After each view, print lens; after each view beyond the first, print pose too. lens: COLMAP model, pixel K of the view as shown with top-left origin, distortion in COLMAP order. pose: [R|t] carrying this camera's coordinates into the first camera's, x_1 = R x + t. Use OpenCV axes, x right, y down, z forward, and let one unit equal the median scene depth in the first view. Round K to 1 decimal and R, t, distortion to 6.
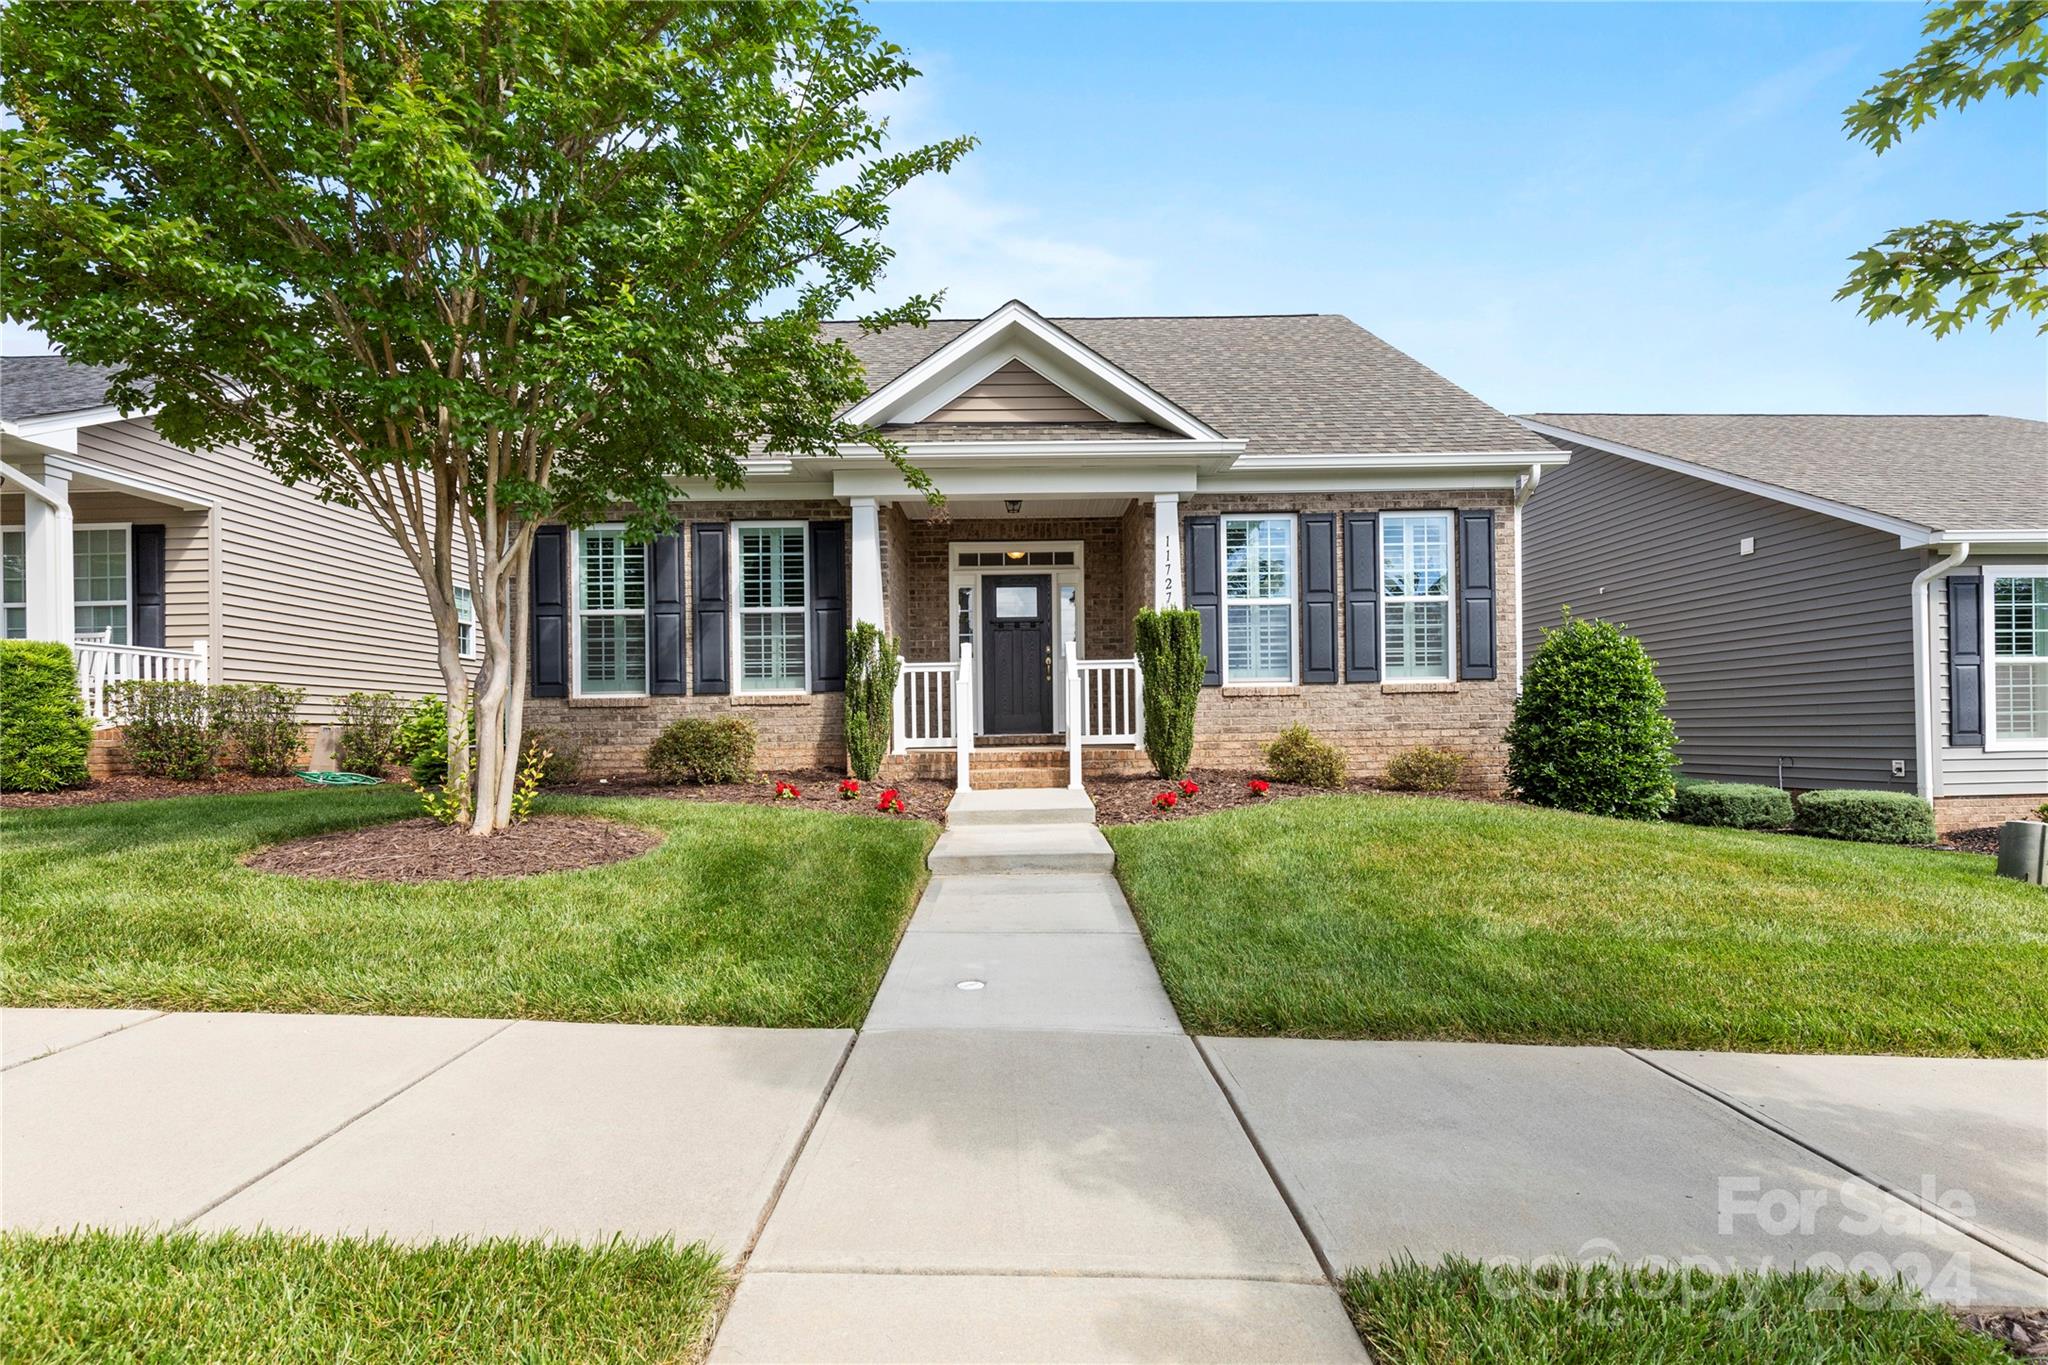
lens RADIAL K [[944.8, 0, 1018.6], [0, 944.8, 683.9], [0, 0, 1]] dist [-0.002694, -0.000227]
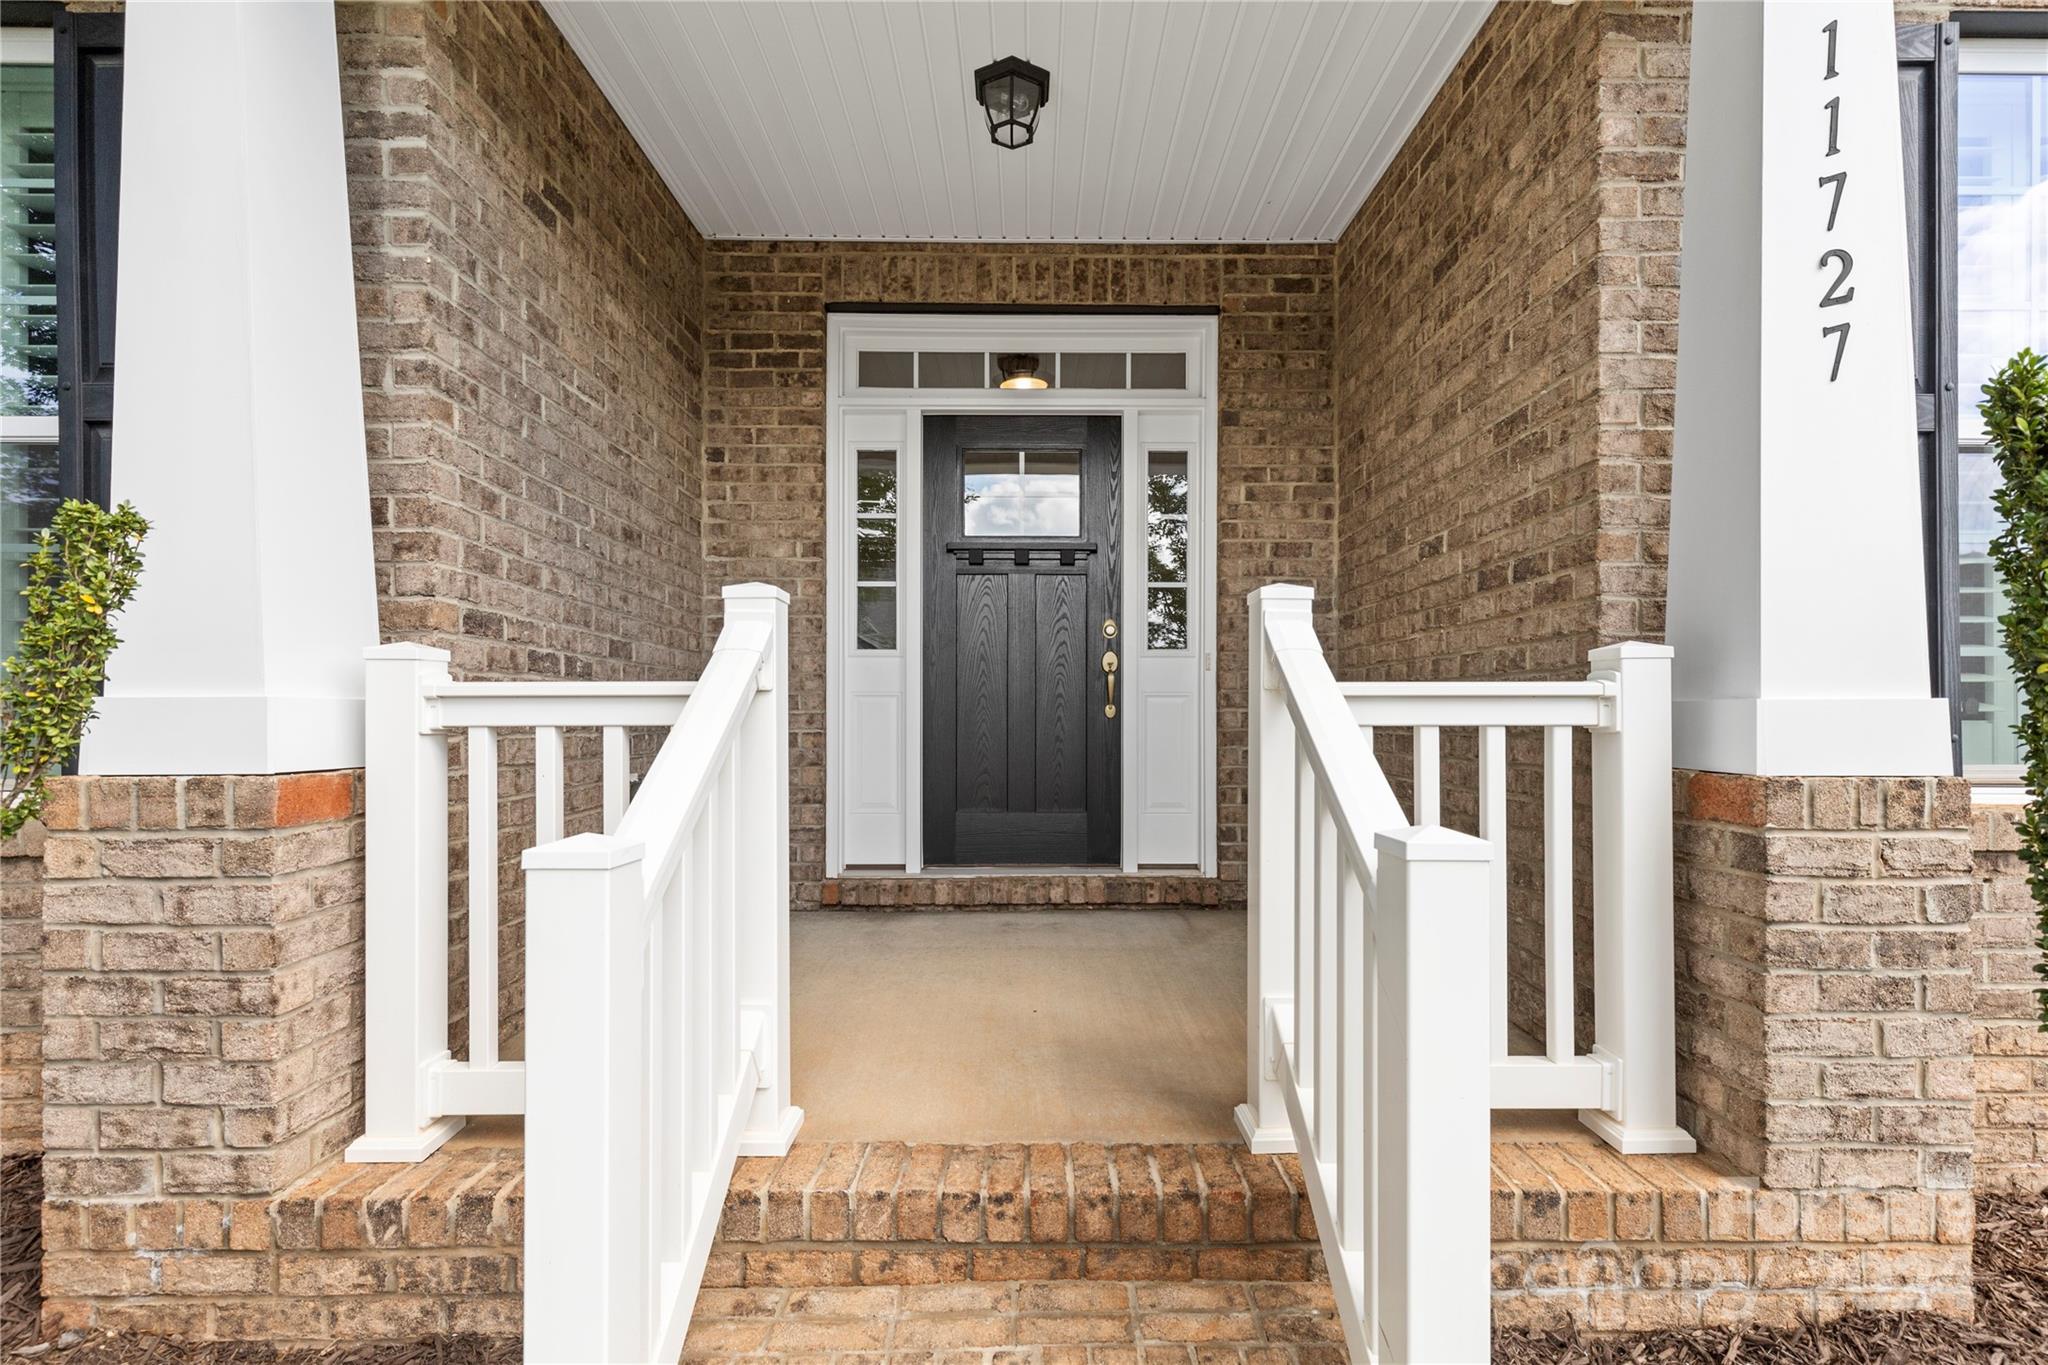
lens RADIAL K [[944.8, 0, 1028.0], [0, 944.8, 677.4], [0, 0, 1]] dist [-0.002694, -0.000227]
pose [[0.999709, 0.015530, -0.018466, 0.007588], [-0.015413, 0.999861, 0.006433, -0.020342], [0.018563, -0.006146, 0.999809, 0.653683]]
